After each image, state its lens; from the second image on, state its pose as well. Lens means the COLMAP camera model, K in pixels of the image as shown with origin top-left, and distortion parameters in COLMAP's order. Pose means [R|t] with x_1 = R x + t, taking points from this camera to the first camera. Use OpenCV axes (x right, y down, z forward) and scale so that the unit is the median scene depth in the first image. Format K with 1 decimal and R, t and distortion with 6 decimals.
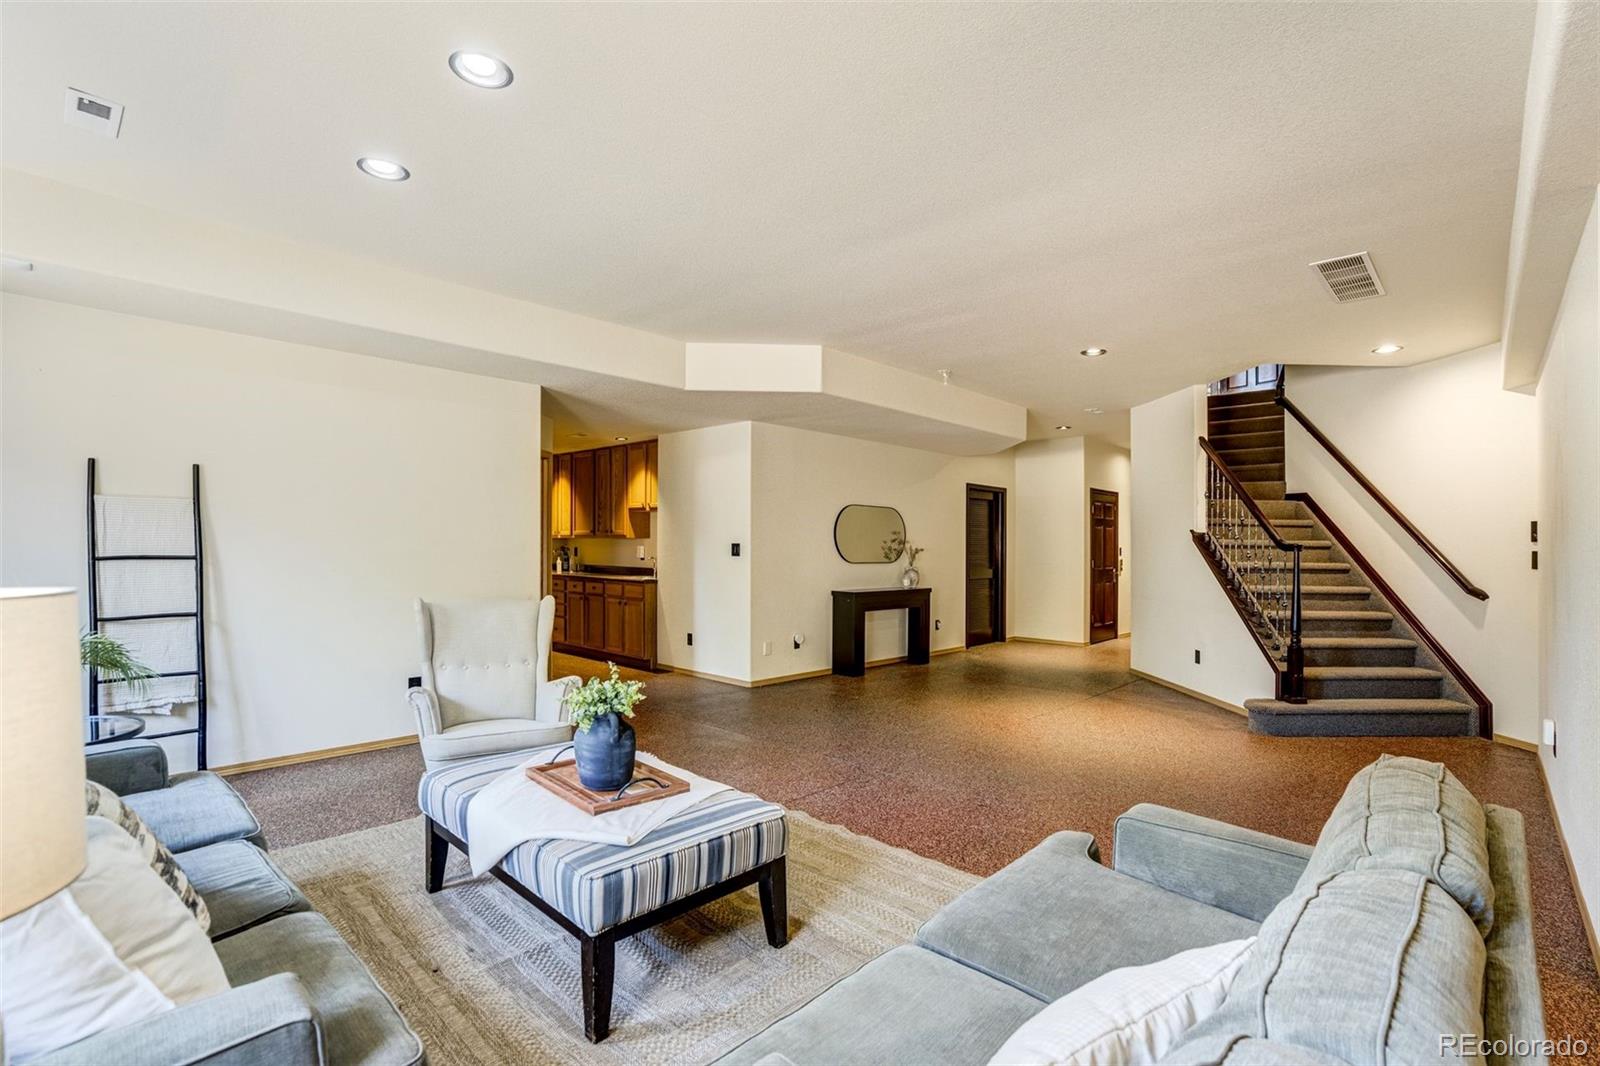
lens RADIAL K [[737.4, 0, 805.3], [0, 737.4, 539.4], [0, 0, 1]] dist [0.001231, 0.000027]
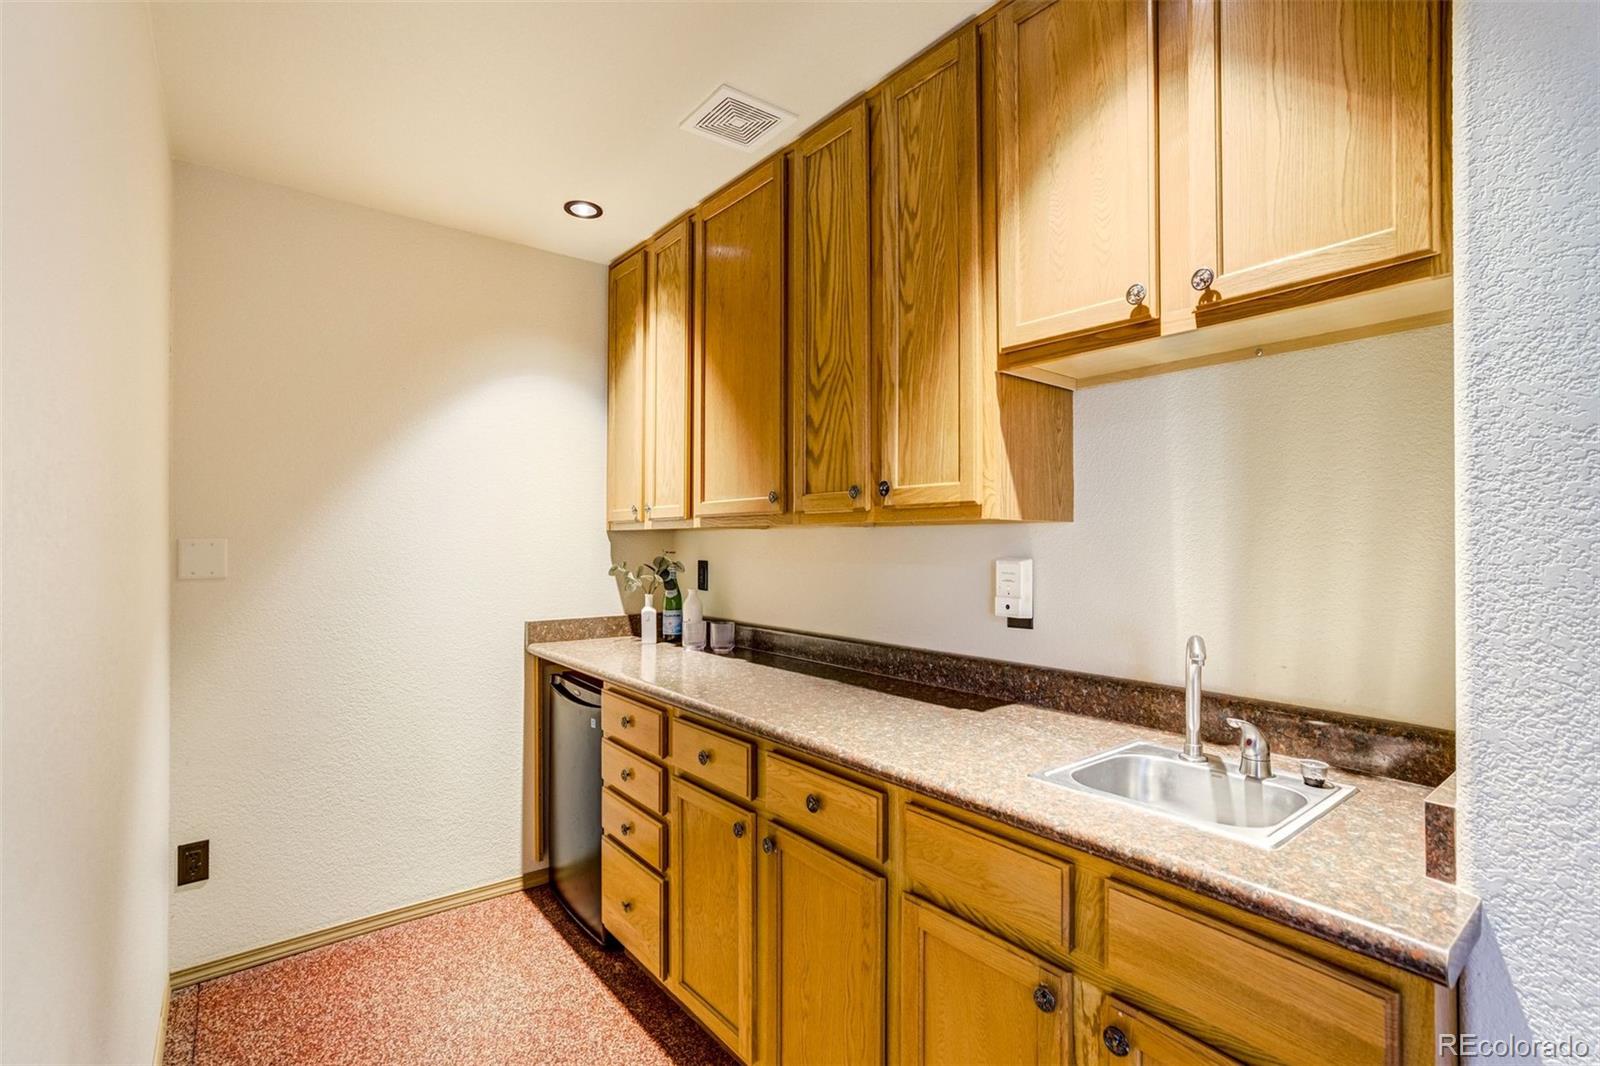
lens RADIAL K [[737.4, 0, 797.5], [0, 737.4, 533.6], [0, 0, 1]] dist [0.001231, 0.000027]
pose [[0.987674, -0.002574, -0.156504, -0.248176], [0.000112, 0.999876, -0.015737, 0.004418], [0.156525, 0.015525, 0.987552, 0.777781]]
